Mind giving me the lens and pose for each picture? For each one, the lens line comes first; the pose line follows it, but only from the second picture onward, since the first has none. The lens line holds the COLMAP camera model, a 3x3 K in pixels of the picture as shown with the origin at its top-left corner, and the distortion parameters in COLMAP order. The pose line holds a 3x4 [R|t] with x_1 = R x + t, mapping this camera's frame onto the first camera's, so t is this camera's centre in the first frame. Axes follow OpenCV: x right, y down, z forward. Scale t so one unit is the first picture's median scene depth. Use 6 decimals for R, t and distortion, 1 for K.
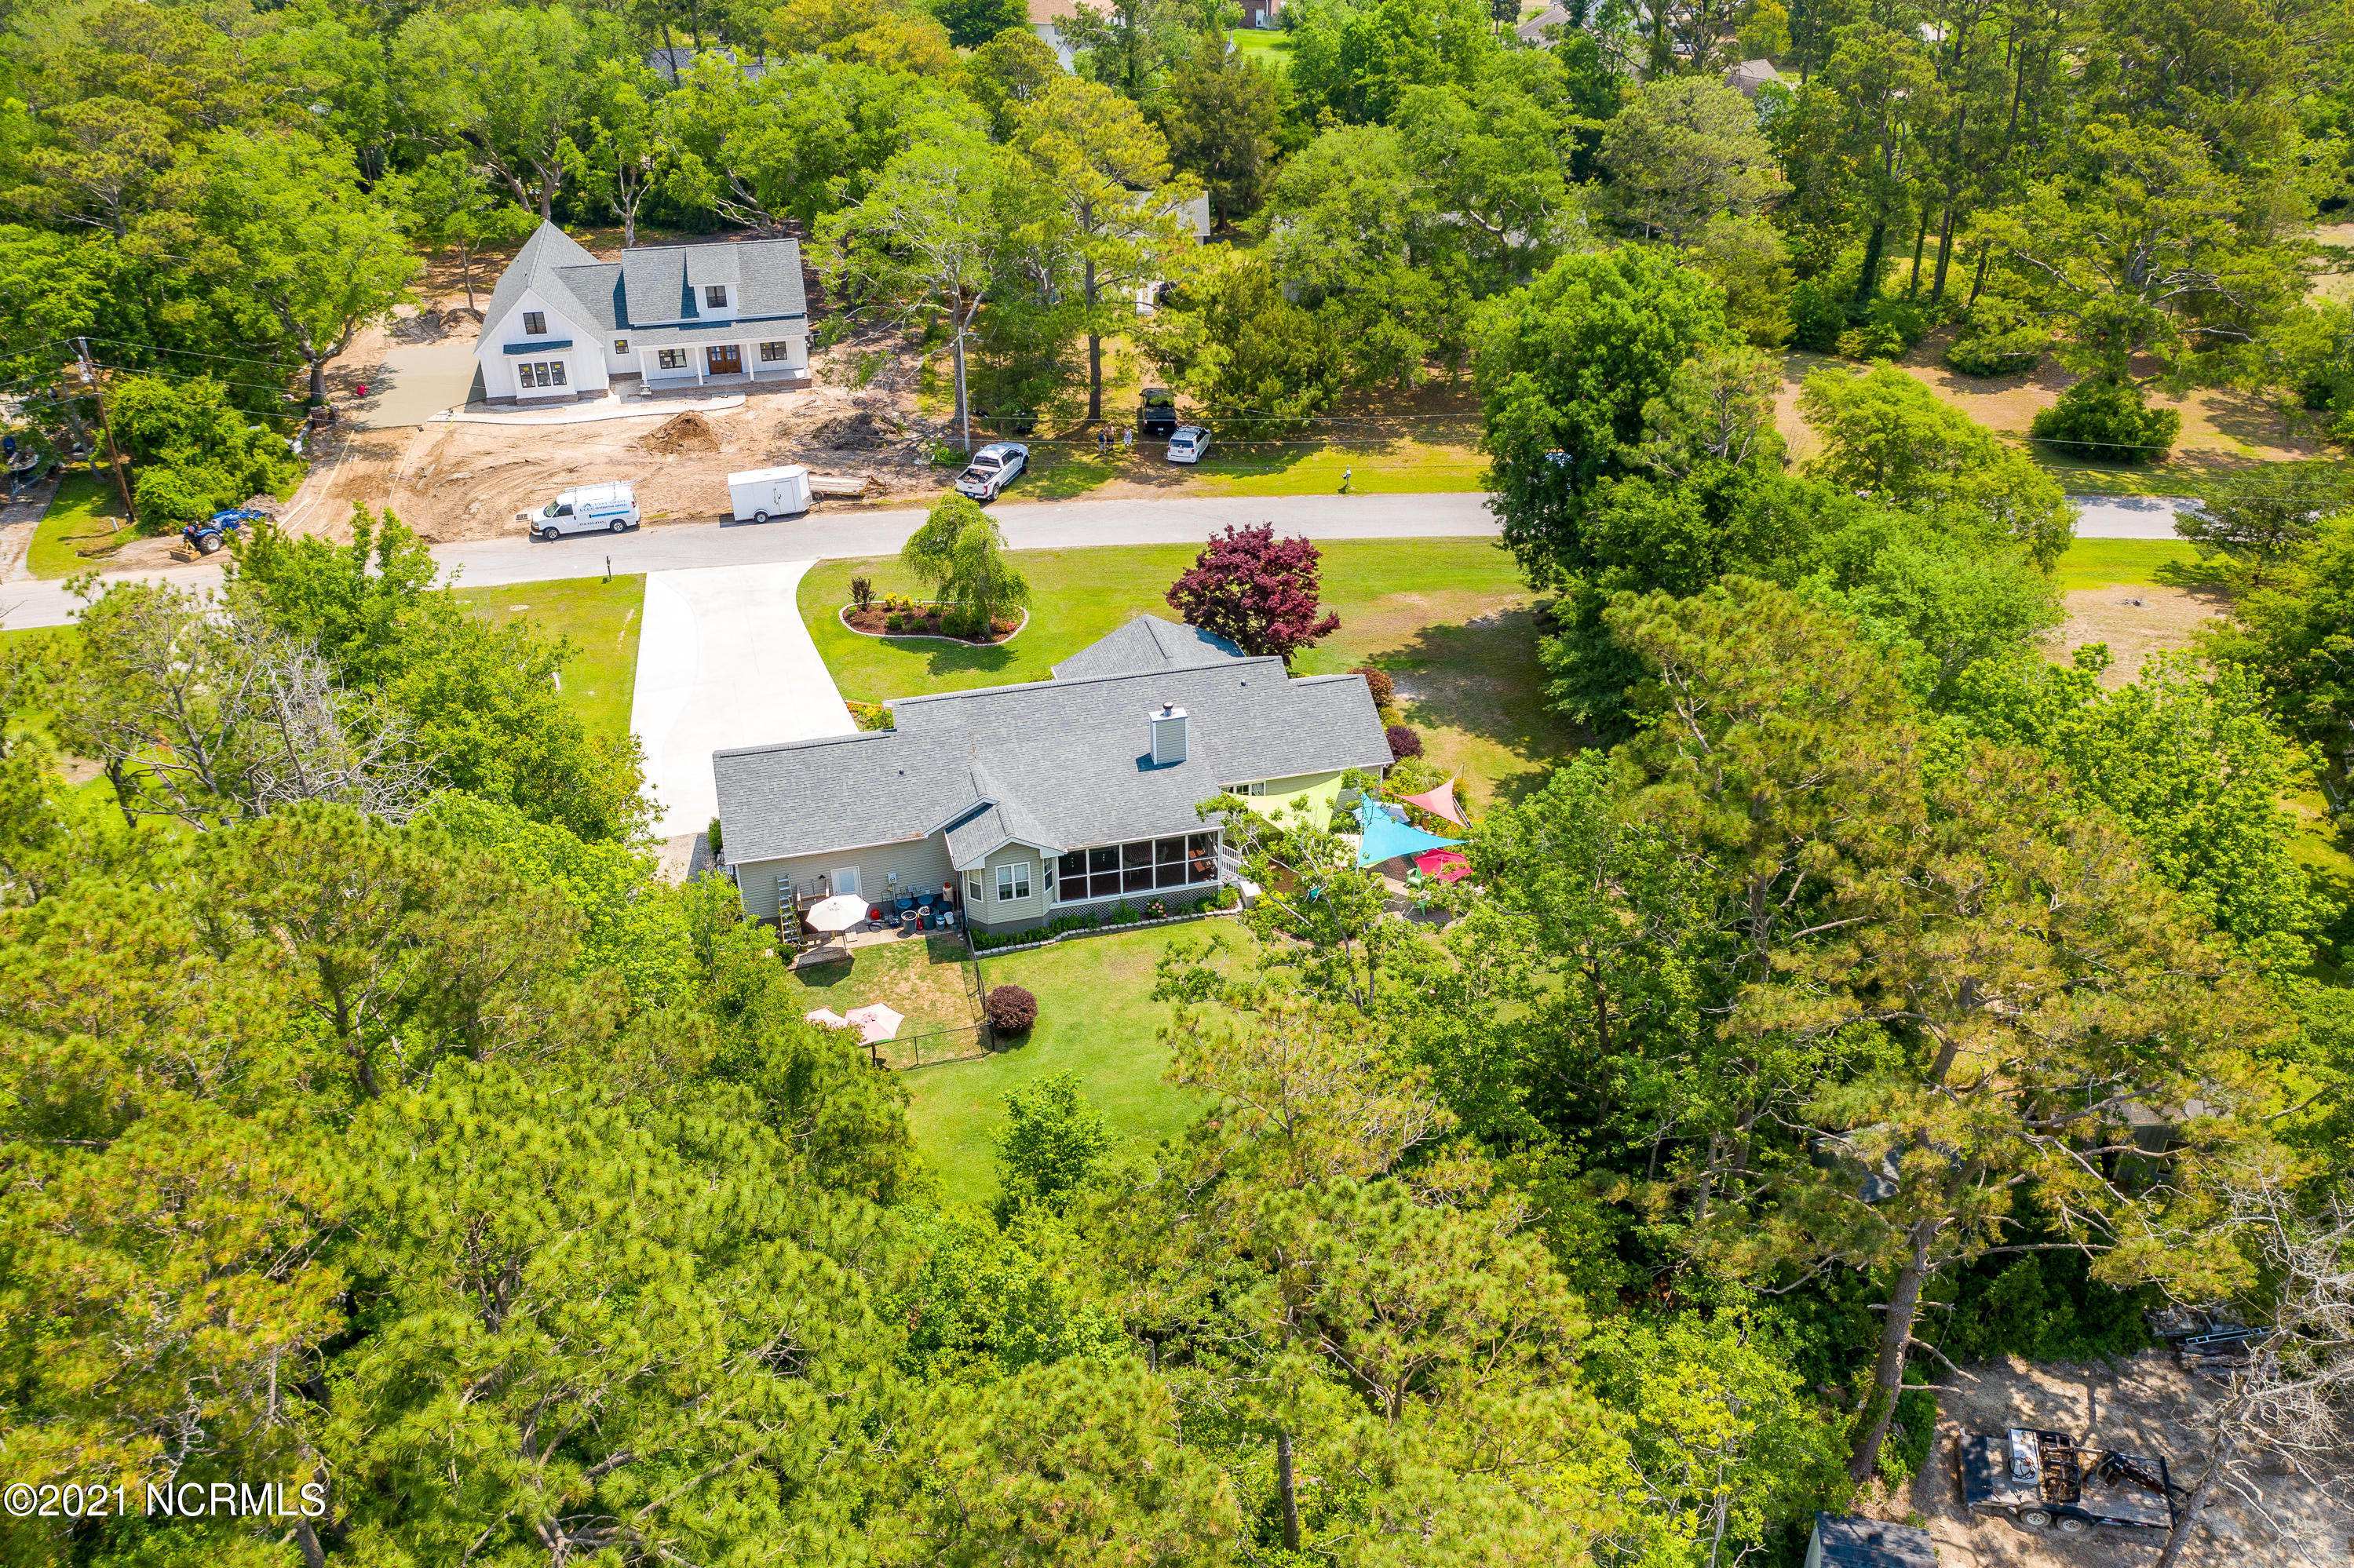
lens RADIAL K [[1867.1, 0, 1177.0], [0, 1867.1, 784.0], [0, 0, 1]] dist [-0.019792, 0.006887]
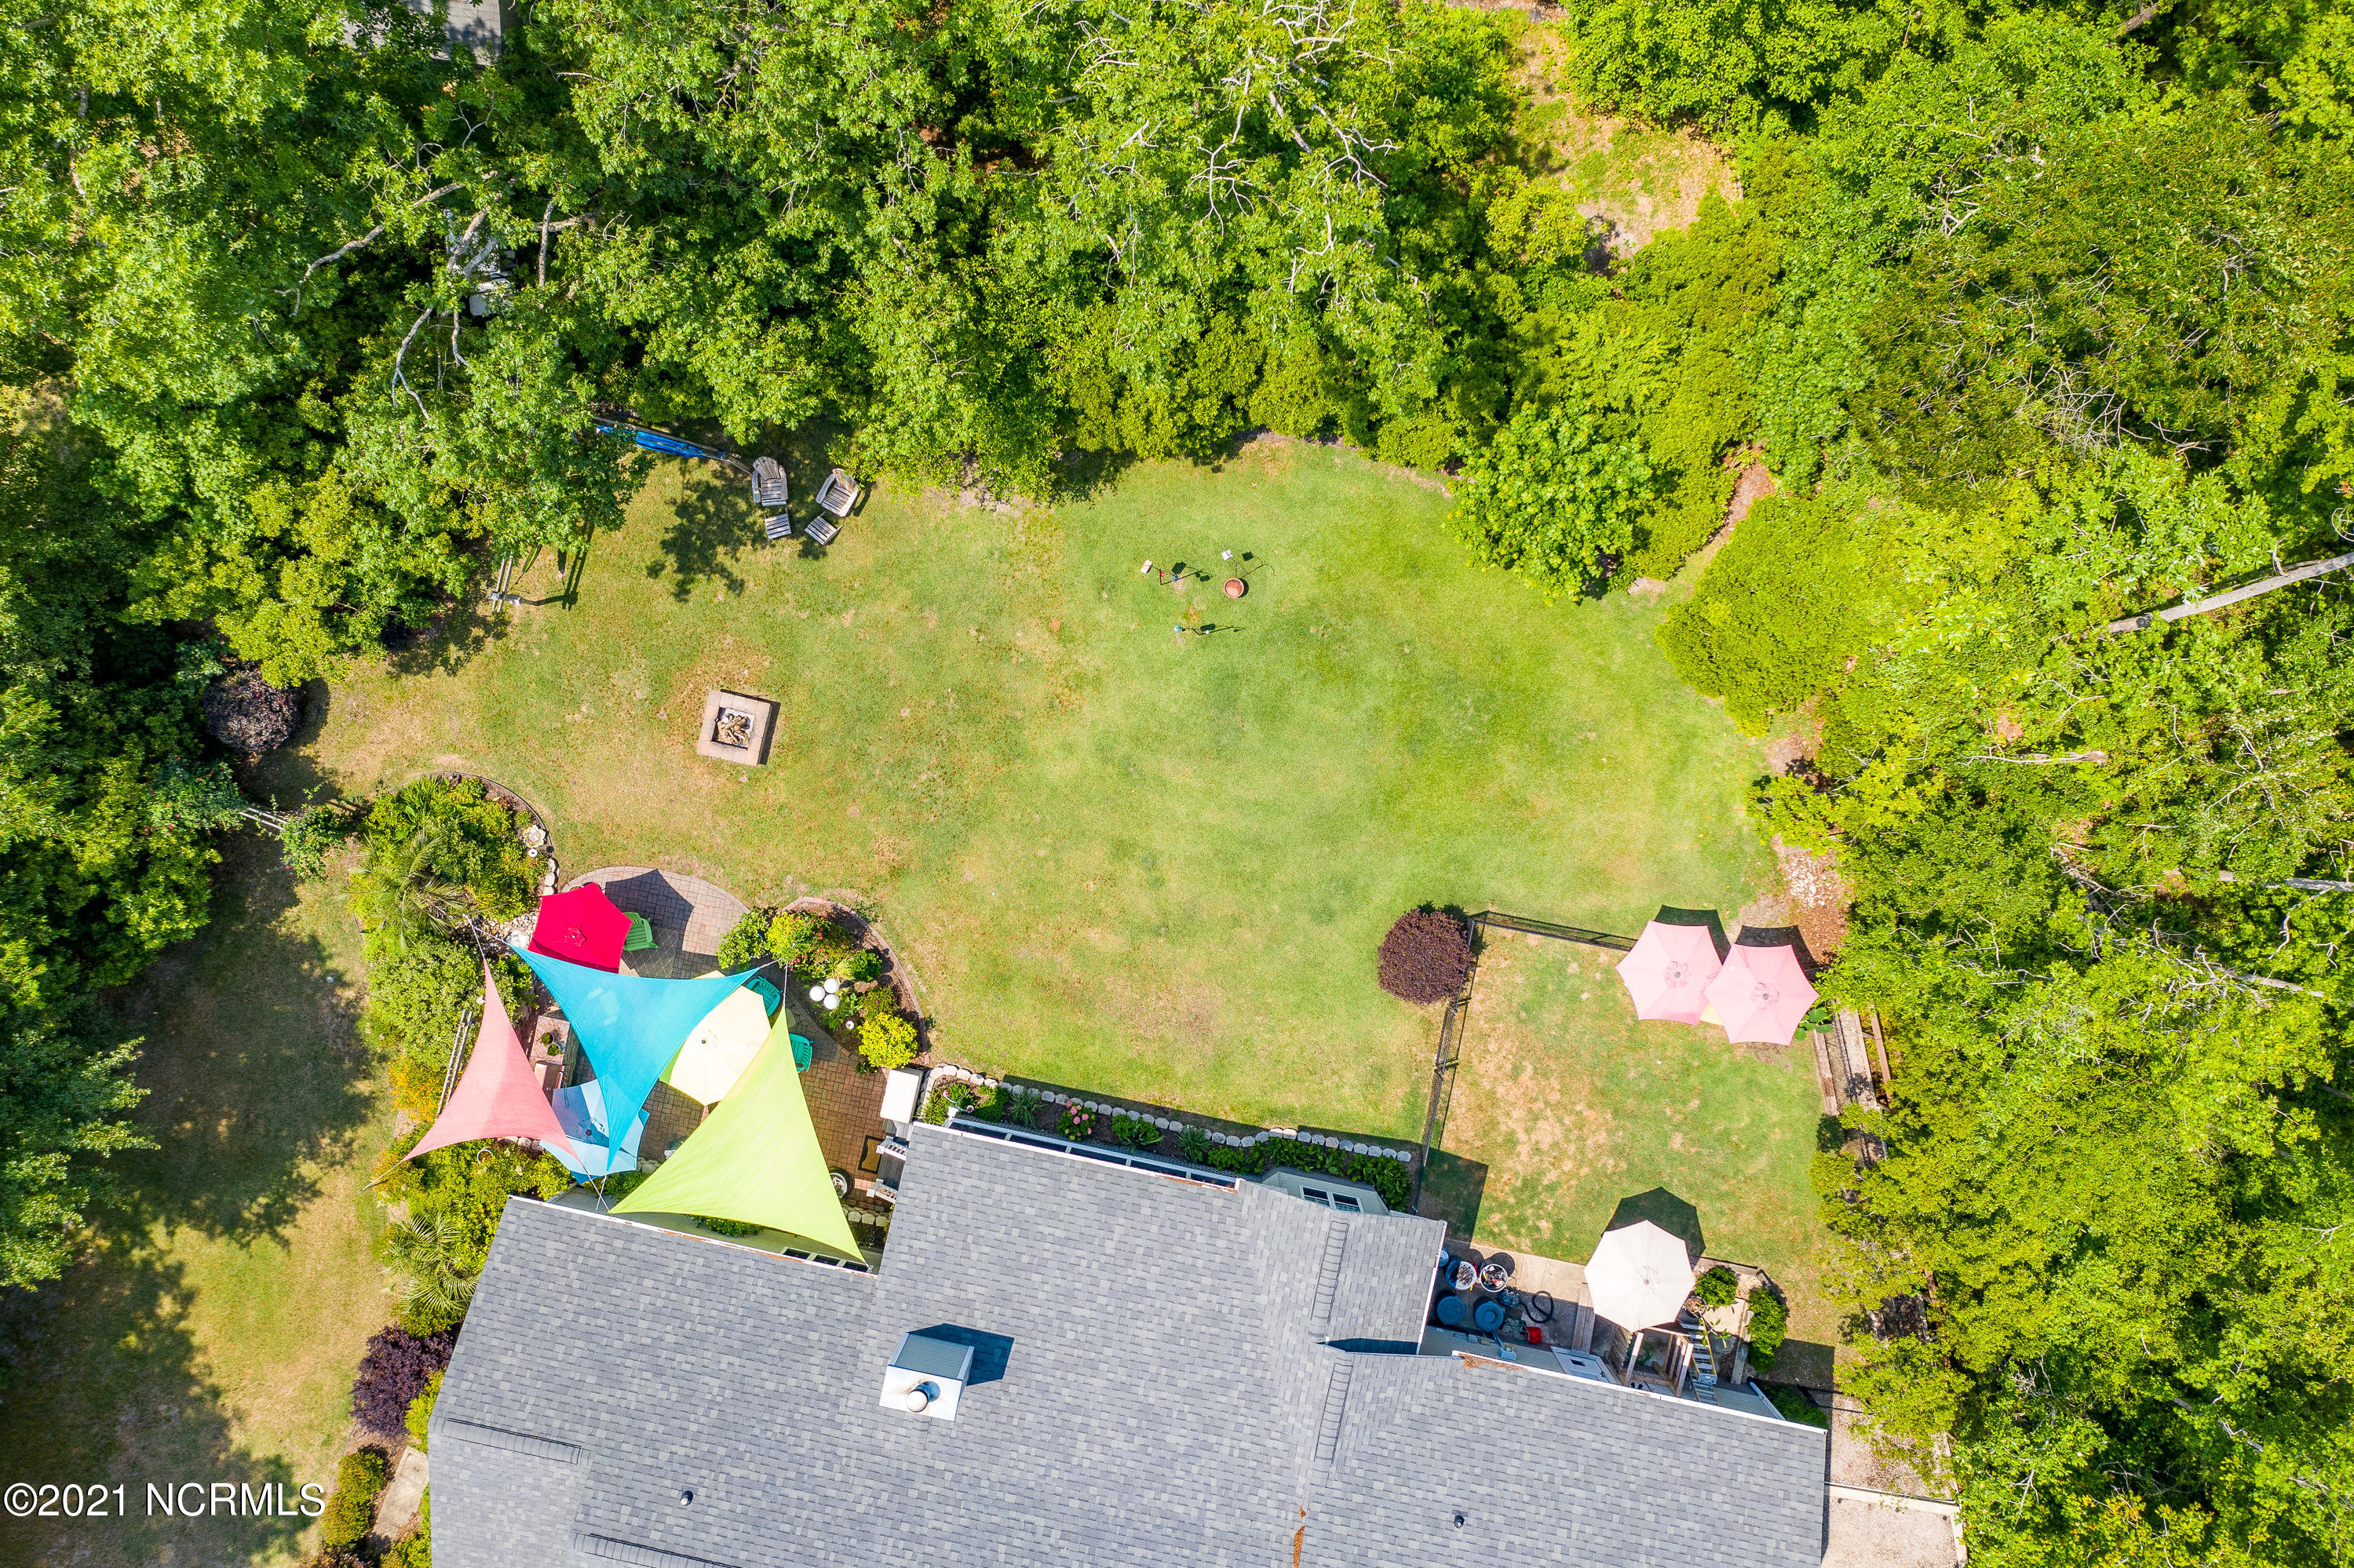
lens RADIAL K [[1854.7, 0, 1177.0], [0, 1854.7, 784.0], [0, 0, 1]] dist [-0.015984, -0.000105]
pose [[-0.896658, -0.442172, 0.022095, -0.003530], [0.251632, -0.467938, 0.847181, -0.228883], [-0.364261, 0.765191, 0.530845, 0.406711]]
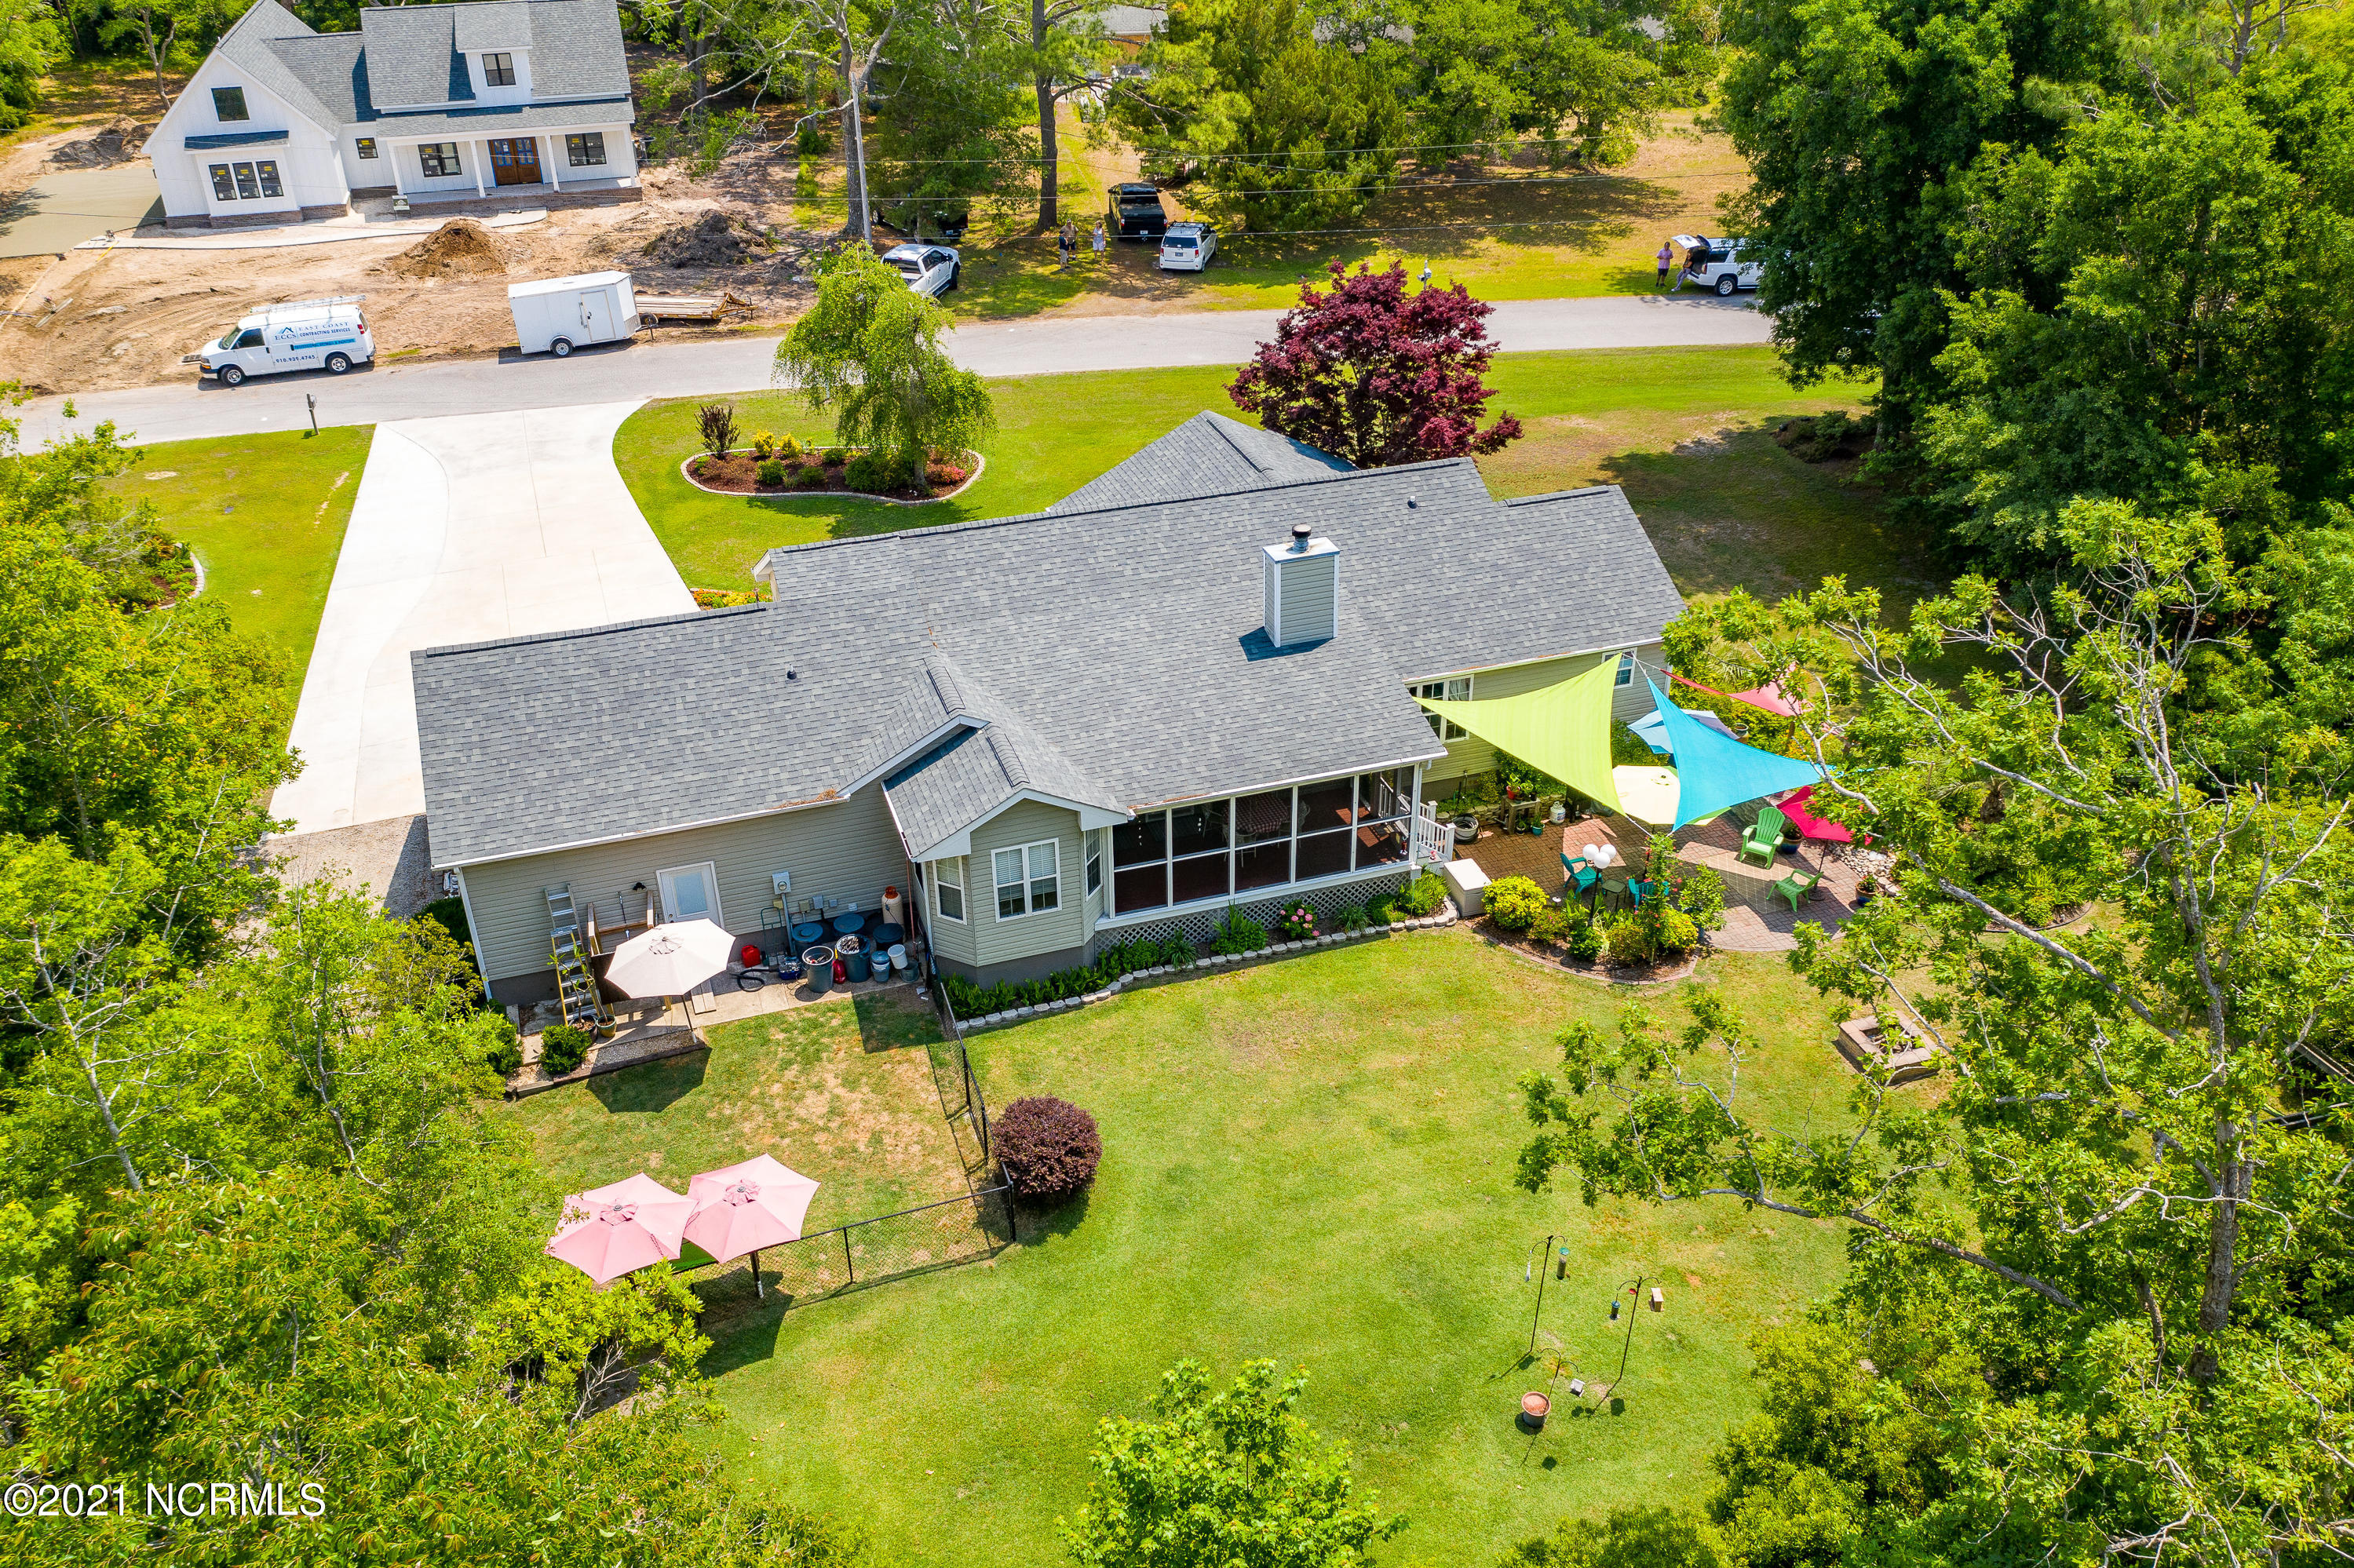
lens RADIAL K [[1860.9, 0, 1177.0], [0, 1860.9, 784.0], [0, 0, 1]] dist [-0.015643, 0.001124]
pose [[0.997563, -0.038478, 0.058201, -0.048243], [0.038352, 0.999259, 0.003285, 0.017027], [-0.058285, -0.001045, 0.998299, 0.320024]]
